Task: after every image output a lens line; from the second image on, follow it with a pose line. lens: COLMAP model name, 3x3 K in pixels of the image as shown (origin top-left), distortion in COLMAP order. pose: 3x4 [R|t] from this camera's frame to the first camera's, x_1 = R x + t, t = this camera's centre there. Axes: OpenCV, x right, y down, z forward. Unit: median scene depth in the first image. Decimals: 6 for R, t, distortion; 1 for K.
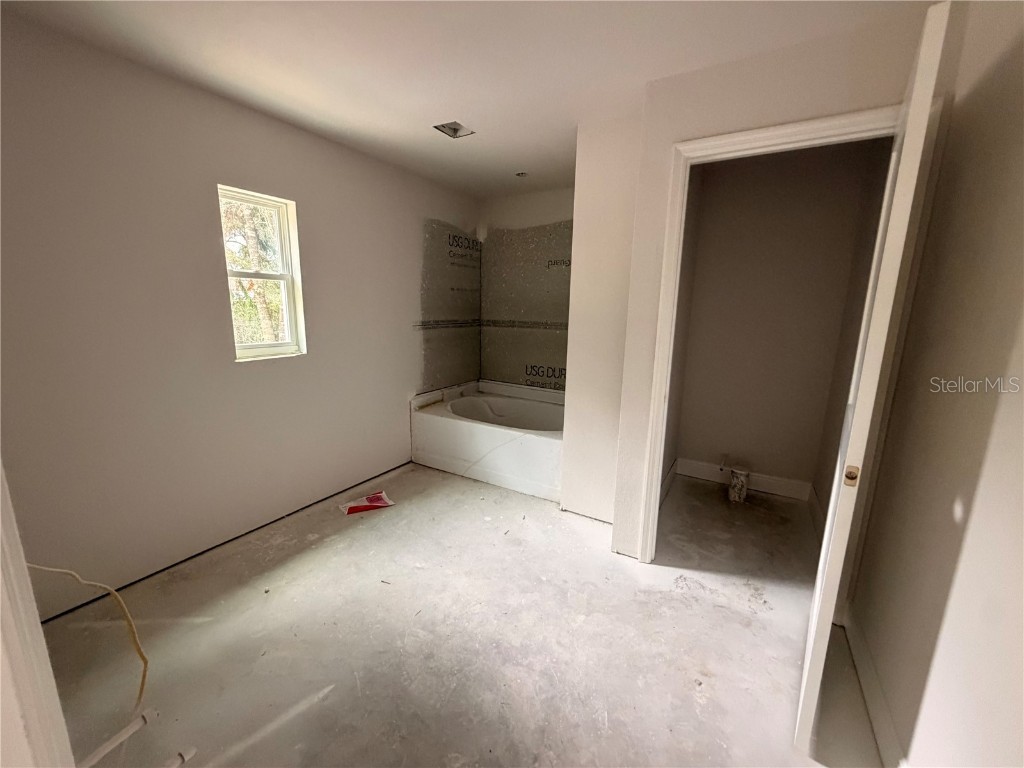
lens RADIAL K [[408.6, 0, 509.0], [0, 408.6, 383.8], [0, 0, 1]] dist [0.000182, -0.000003]
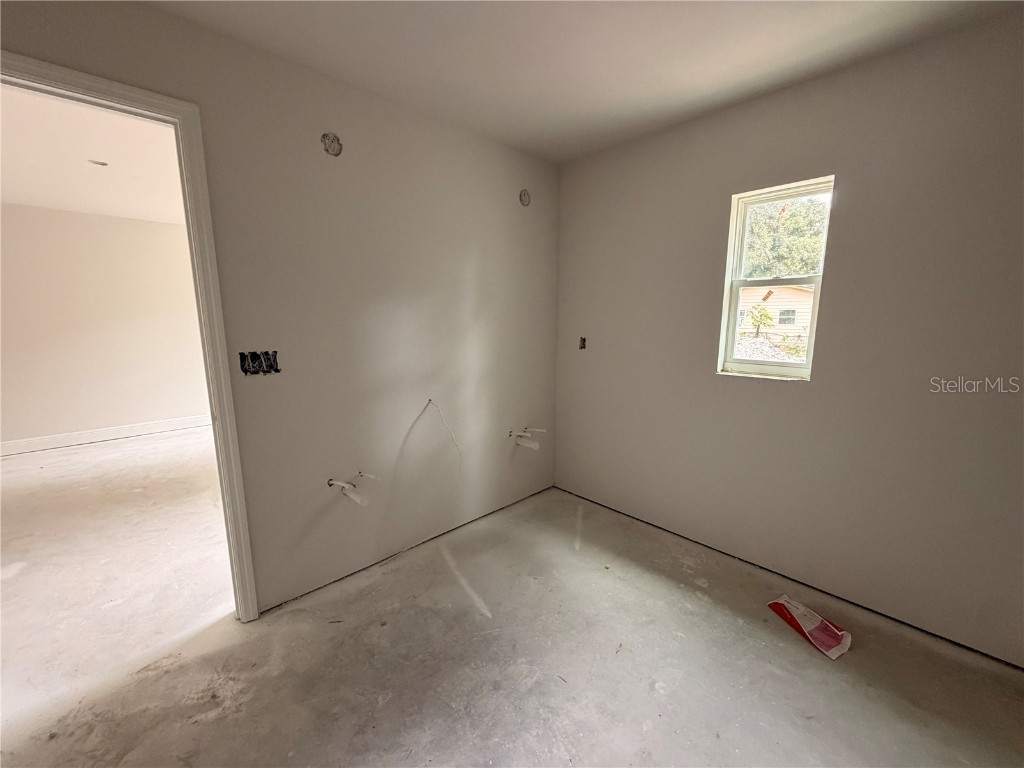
lens RADIAL K [[408.6, 0, 509.0], [0, 408.6, 383.8], [0, 0, 1]] dist [0.000182, -0.000003]
pose [[-0.268029, 0.145166, -0.952411, 0.536125], [-0.185151, 0.962393, 0.198793, -0.173086], [0.945452, 0.229622, -0.231072, 0.988414]]
